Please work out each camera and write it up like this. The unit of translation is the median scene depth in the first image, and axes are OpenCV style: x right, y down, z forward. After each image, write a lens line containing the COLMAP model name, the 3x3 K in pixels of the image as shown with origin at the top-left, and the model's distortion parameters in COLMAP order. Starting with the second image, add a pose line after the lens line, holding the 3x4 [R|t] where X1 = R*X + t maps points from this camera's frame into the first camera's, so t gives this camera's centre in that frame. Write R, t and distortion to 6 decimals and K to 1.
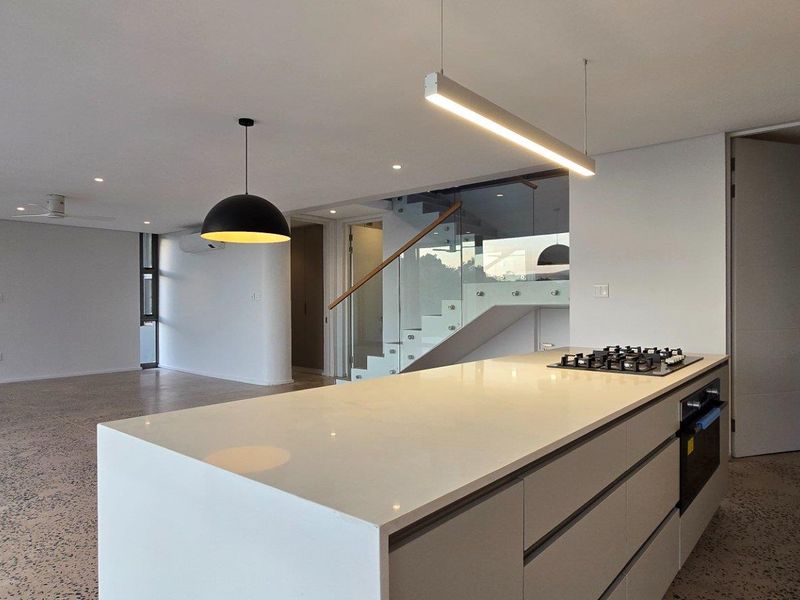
lens RADIAL K [[532.7, 0, 395.8], [0, 532.7, 302.1], [0, 0, 1]] dist [-0.009461, 0.000714]
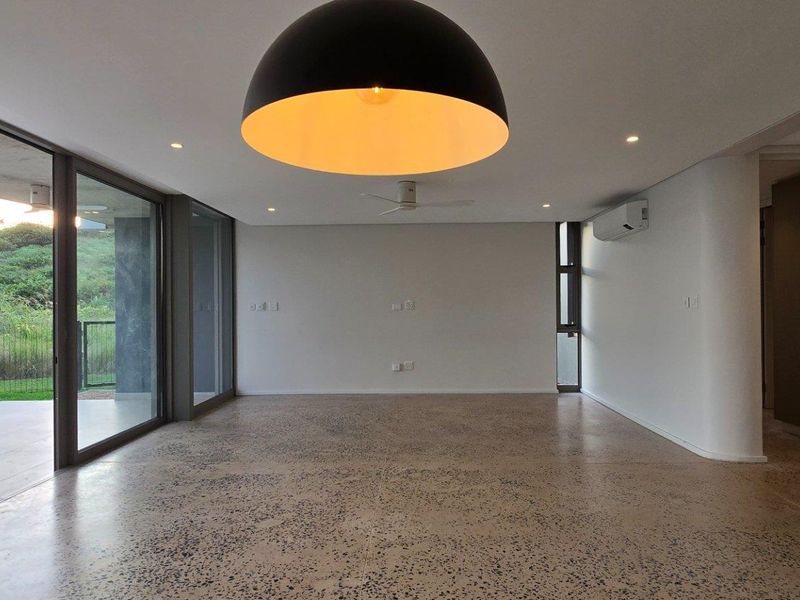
lens RADIAL K [[532.7, 0, 395.8], [0, 532.7, 302.1], [0, 0, 1]] dist [-0.009461, 0.000714]
pose [[0.623539, -0.004978, -0.781776, -0.004330], [0.003046, 0.999988, -0.003938, -0.007847], [0.781786, 0.000075, 0.623546, 0.308988]]
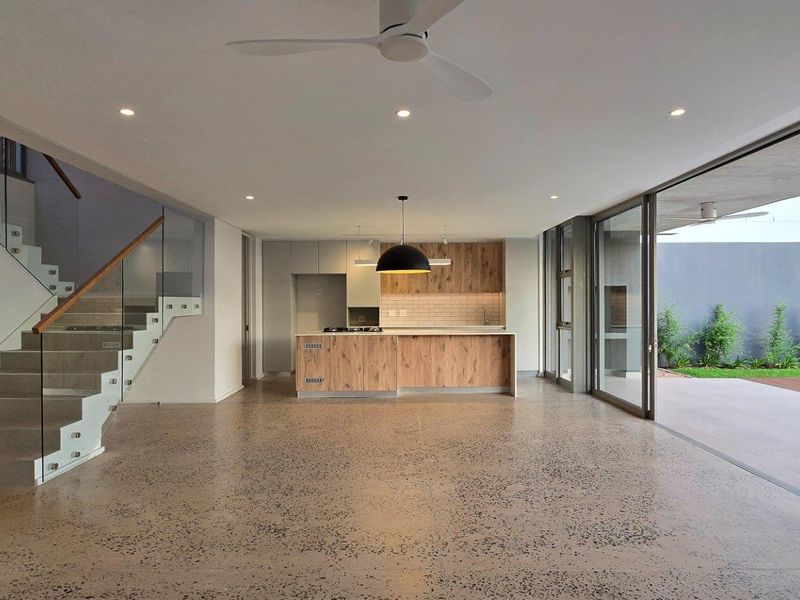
lens RADIAL K [[532.7, 0, 395.8], [0, 532.7, 302.1], [0, 0, 1]] dist [-0.009461, 0.000714]
pose [[-0.644475, 0.007923, 0.764584, -0.566410], [0.009040, 0.999955, -0.002741, -0.010179], [-0.764572, 0.005145, -0.644518, 0.783806]]
